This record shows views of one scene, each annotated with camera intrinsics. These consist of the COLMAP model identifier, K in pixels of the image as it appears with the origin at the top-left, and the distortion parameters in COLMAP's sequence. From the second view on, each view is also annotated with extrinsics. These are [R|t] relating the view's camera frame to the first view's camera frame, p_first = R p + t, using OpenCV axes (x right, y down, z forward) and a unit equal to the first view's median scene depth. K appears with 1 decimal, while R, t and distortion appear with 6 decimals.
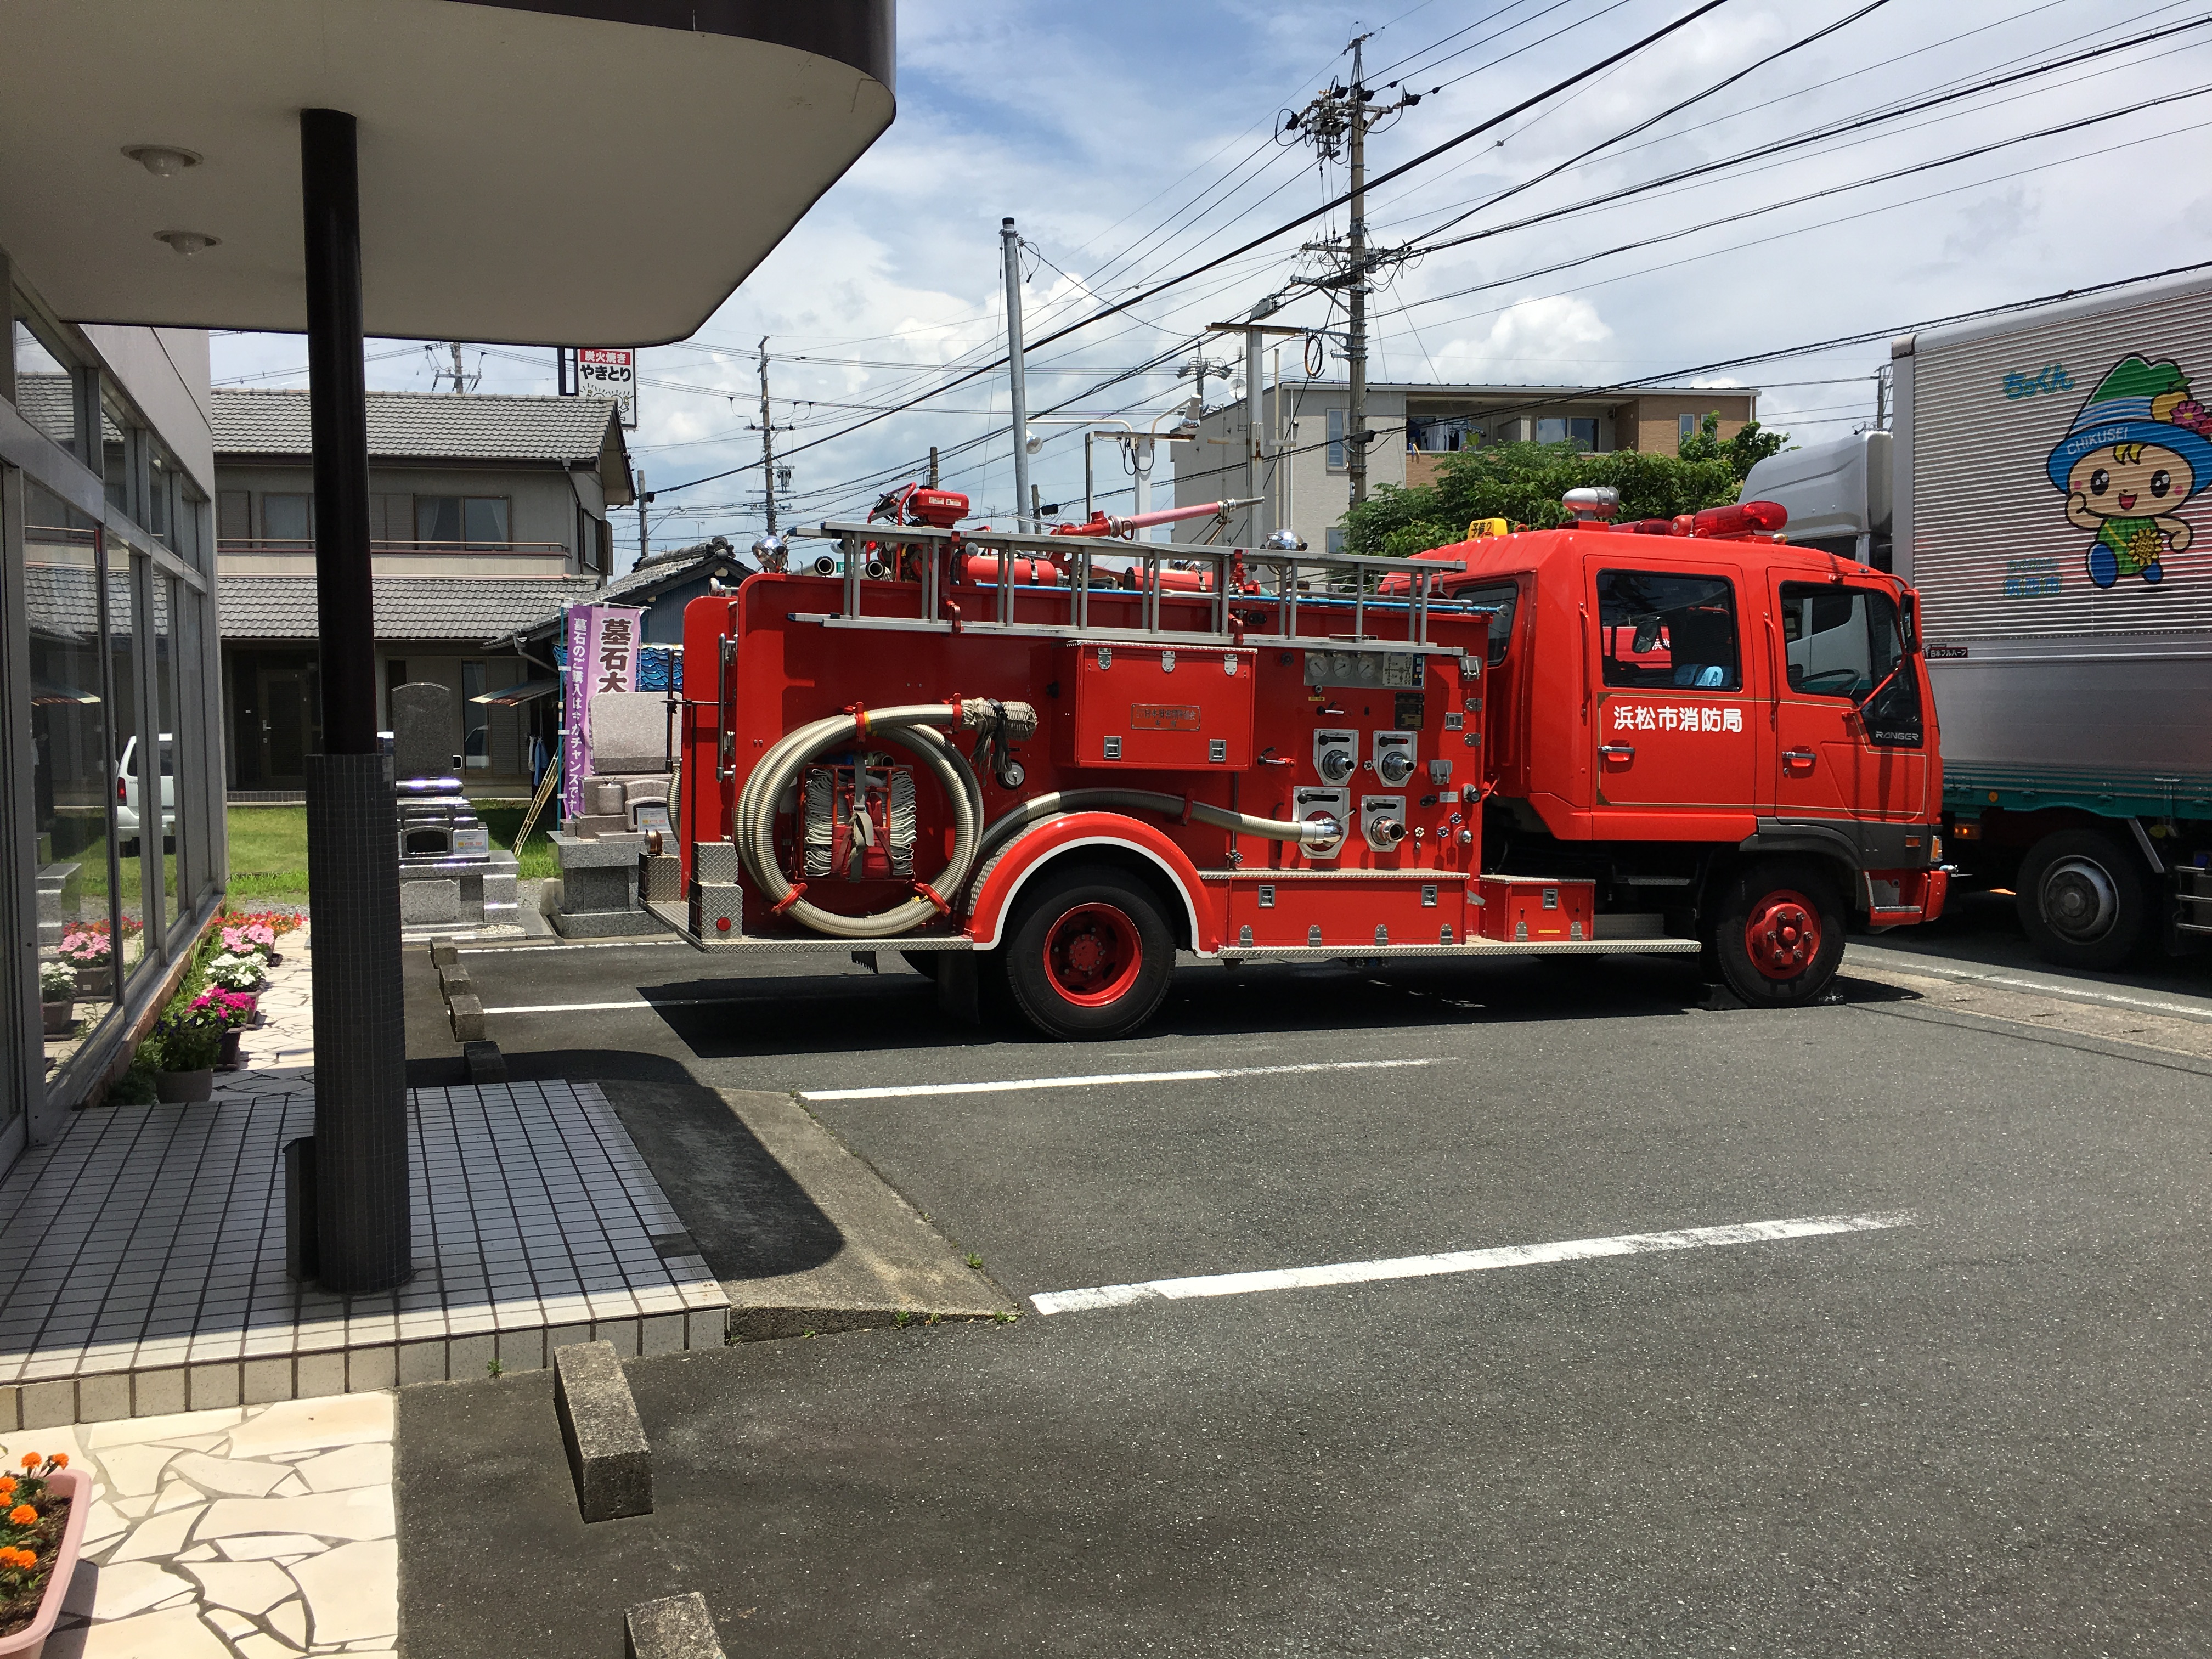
lens RADIAL K [[1898.9, 0, 1106.0], [0, 1898.9, 829.5], [0, 0, 1]] dist [0.053991, -0.014184]
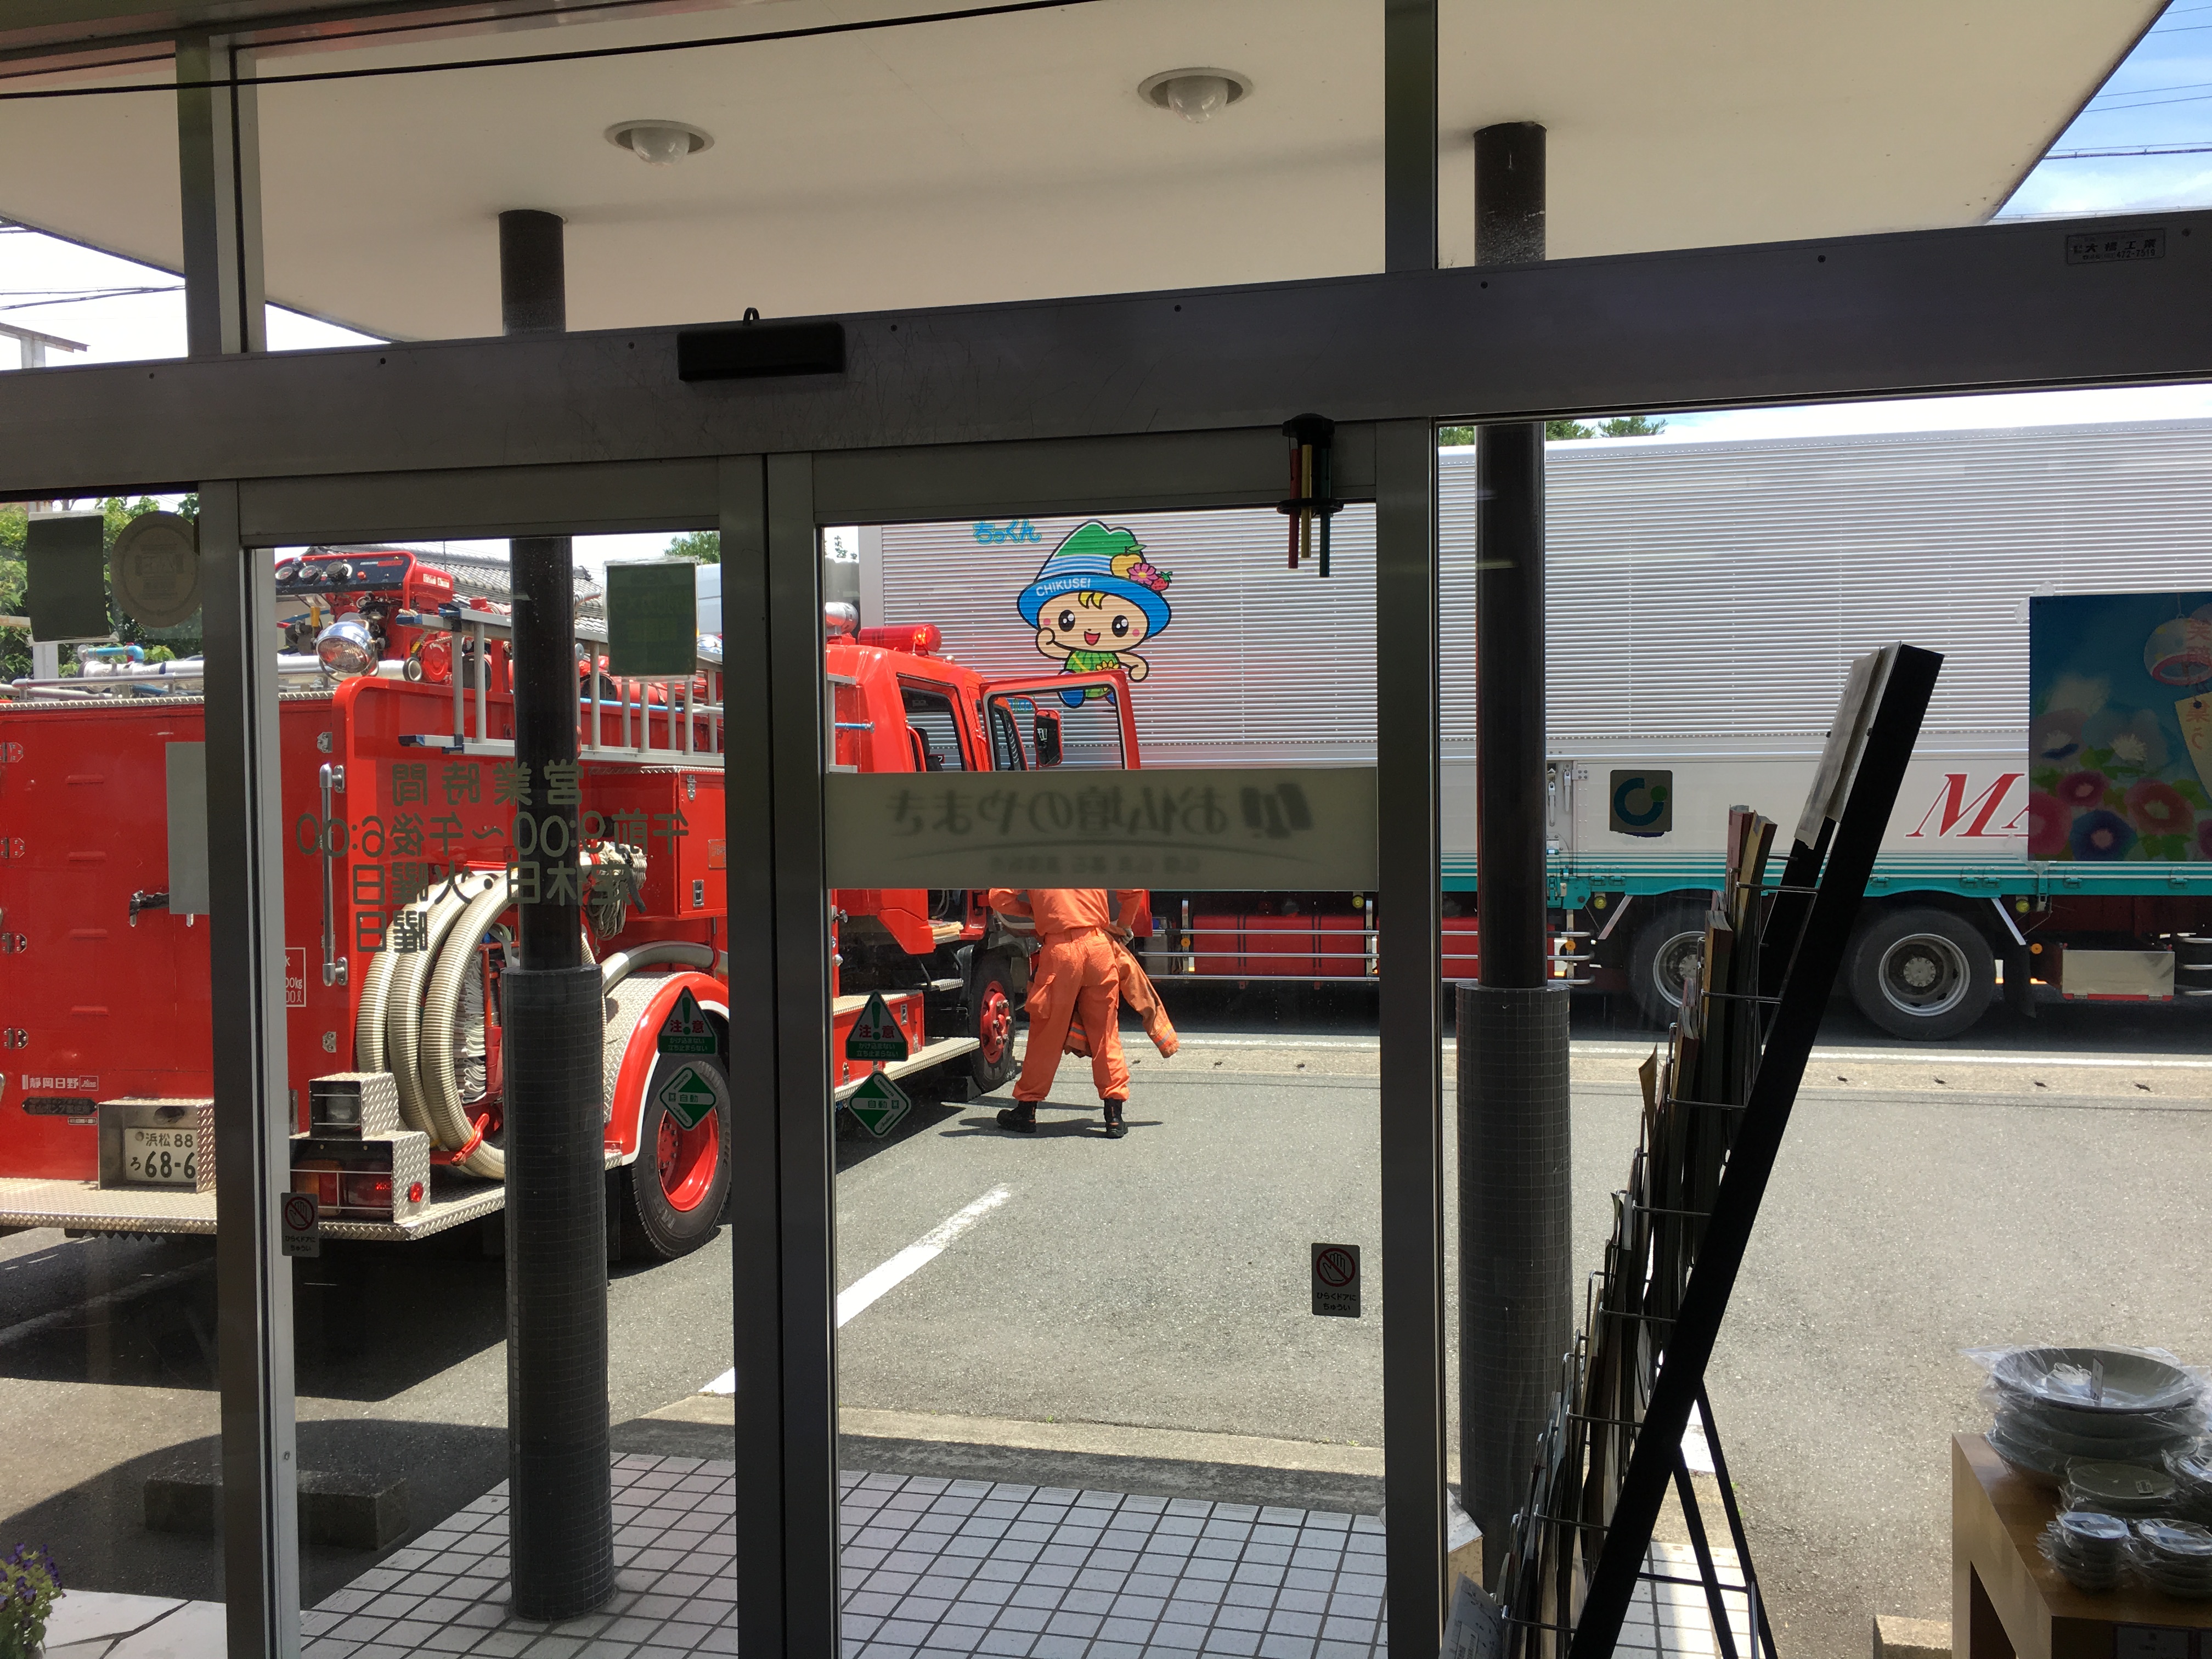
lens RADIAL K [[1898.9, 0, 1106.0], [0, 1898.9, 829.5], [0, 0, 1]] dist [0.053991, -0.014184]
pose [[0.577634, -0.040673, 0.815282, -0.467705], [0.072135, 0.997394, -0.001350, -0.046704], [-0.813103, 0.059590, 0.579062, 0.301718]]
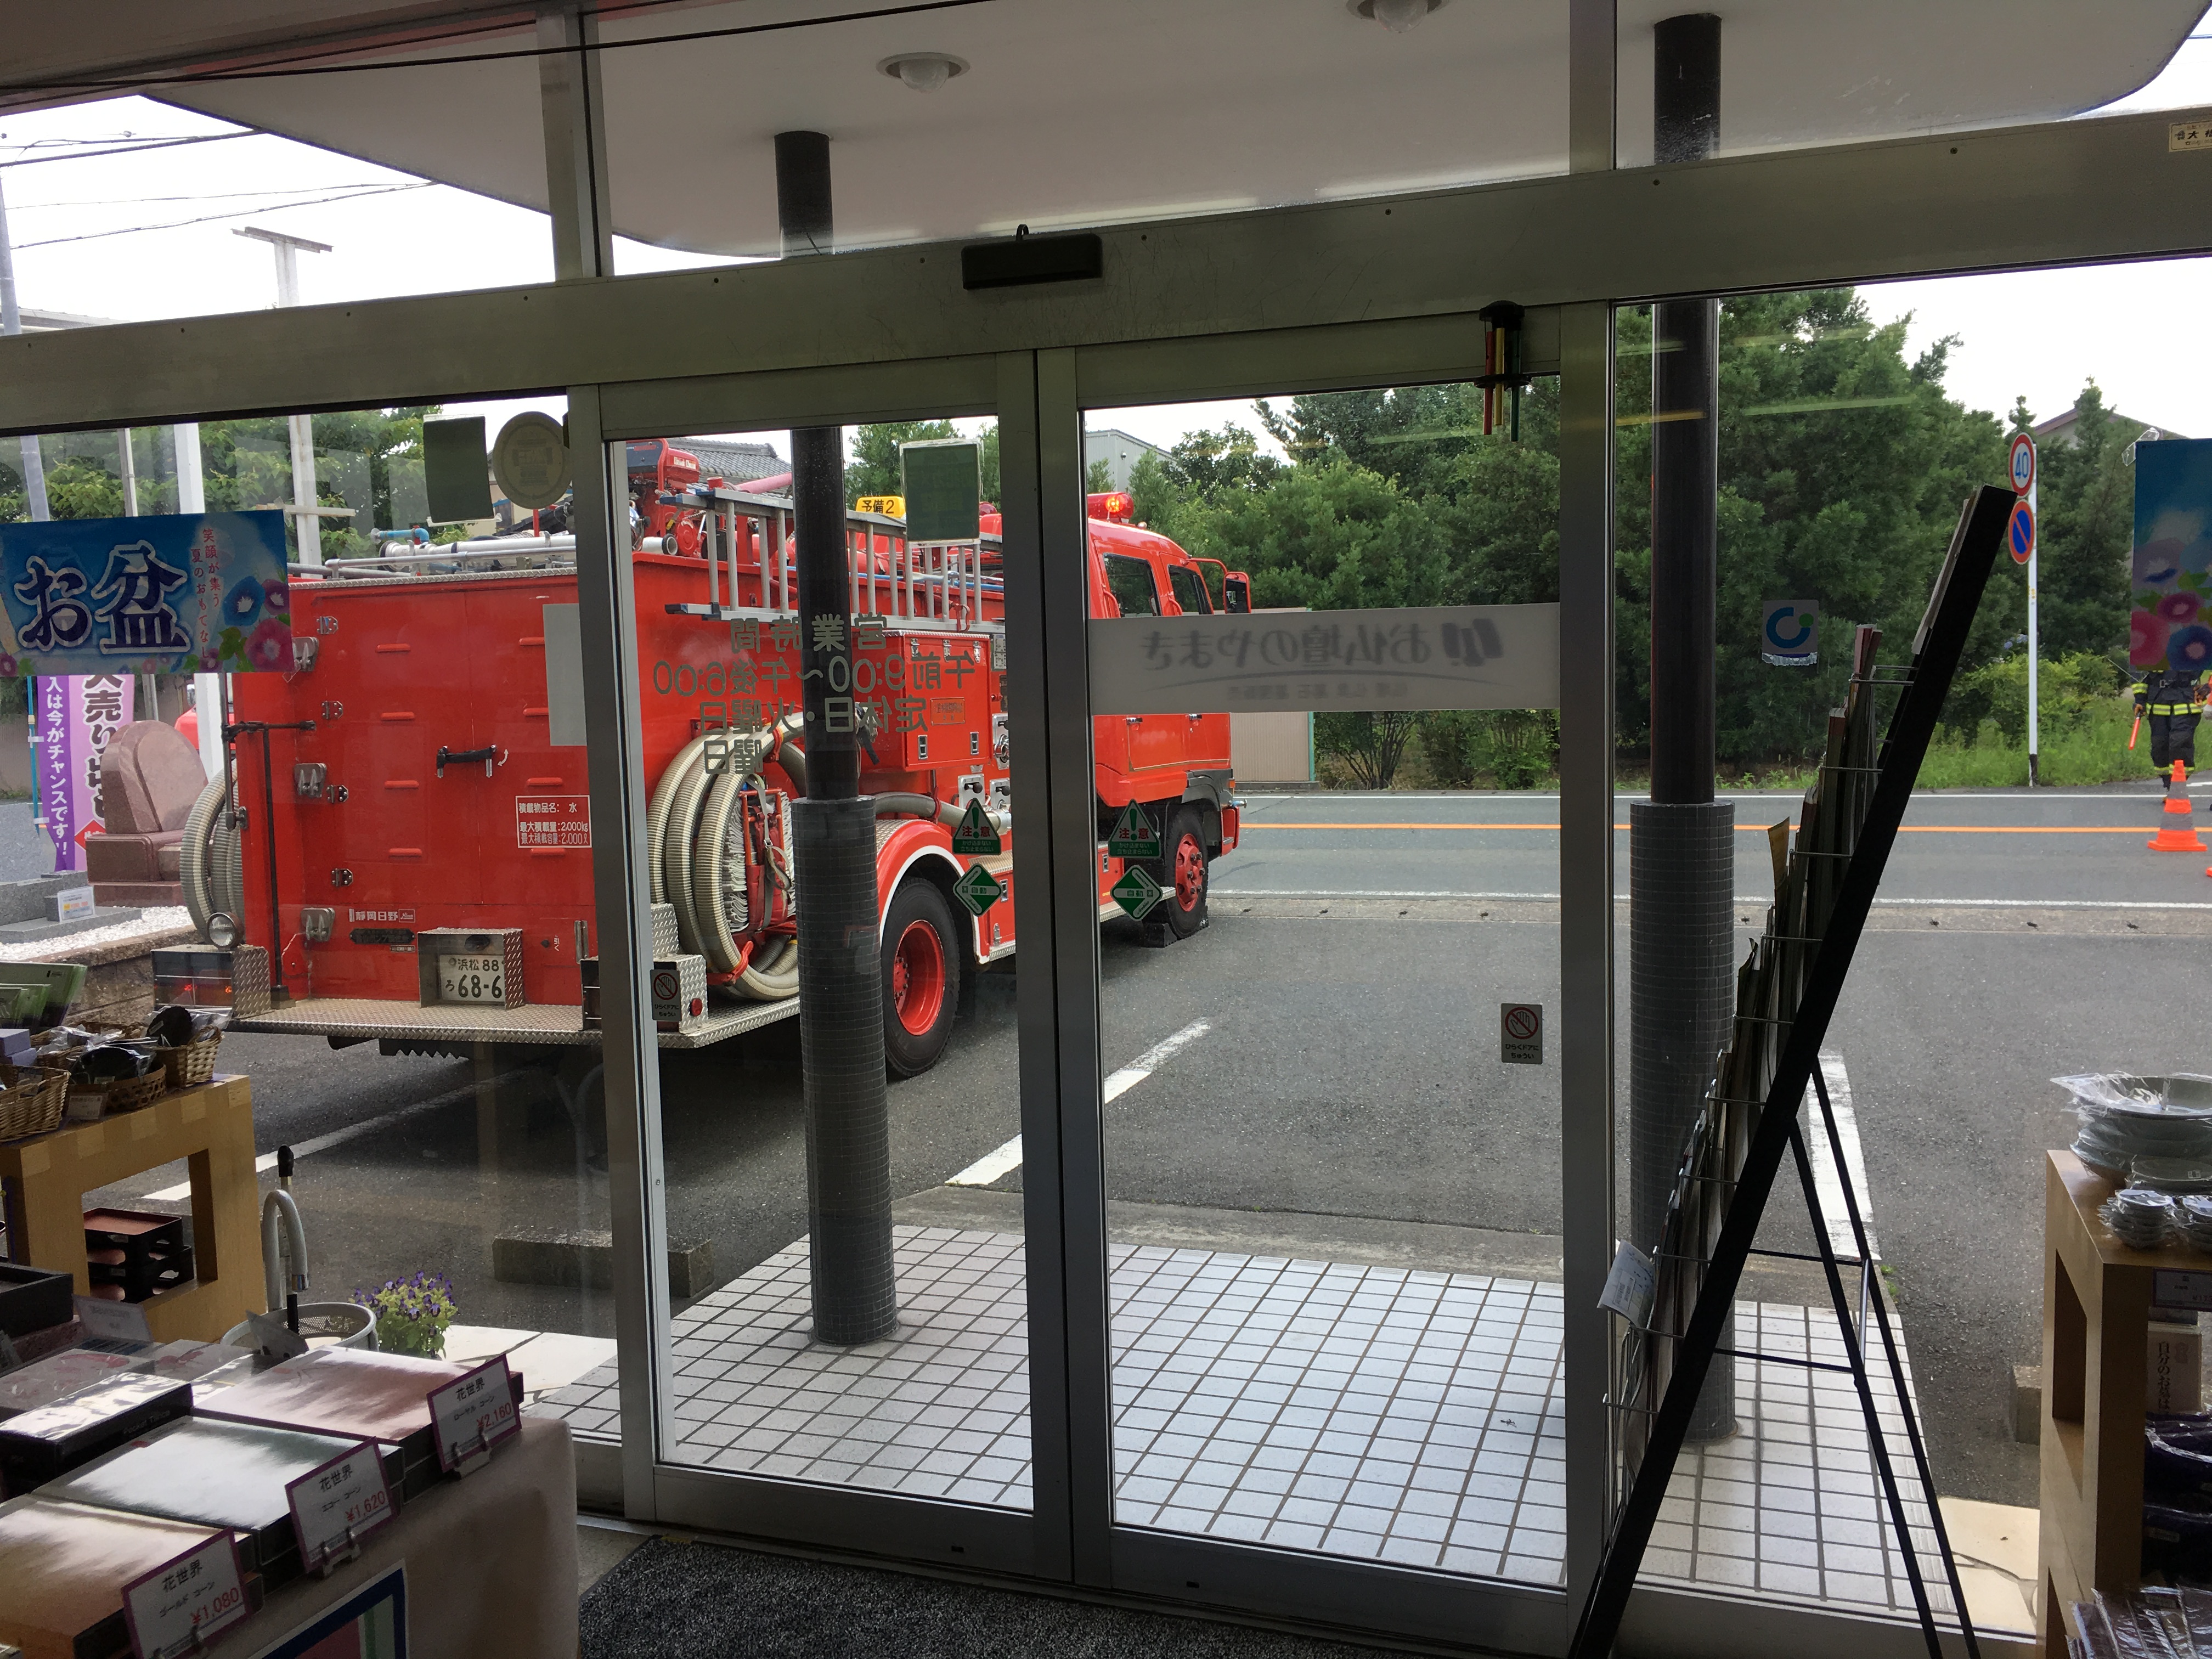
lens RADIAL K [[1880.2, 0, 1098.5], [0, 1880.2, 828.0], [0, 0, 1]] dist [0.043590, -0.000677]
pose [[0.654522, -0.100893, 0.749281, -0.505714], [0.084174, 0.994619, 0.060400, -0.042457], [-0.751343, 0.023537, 0.659493, 0.282096]]
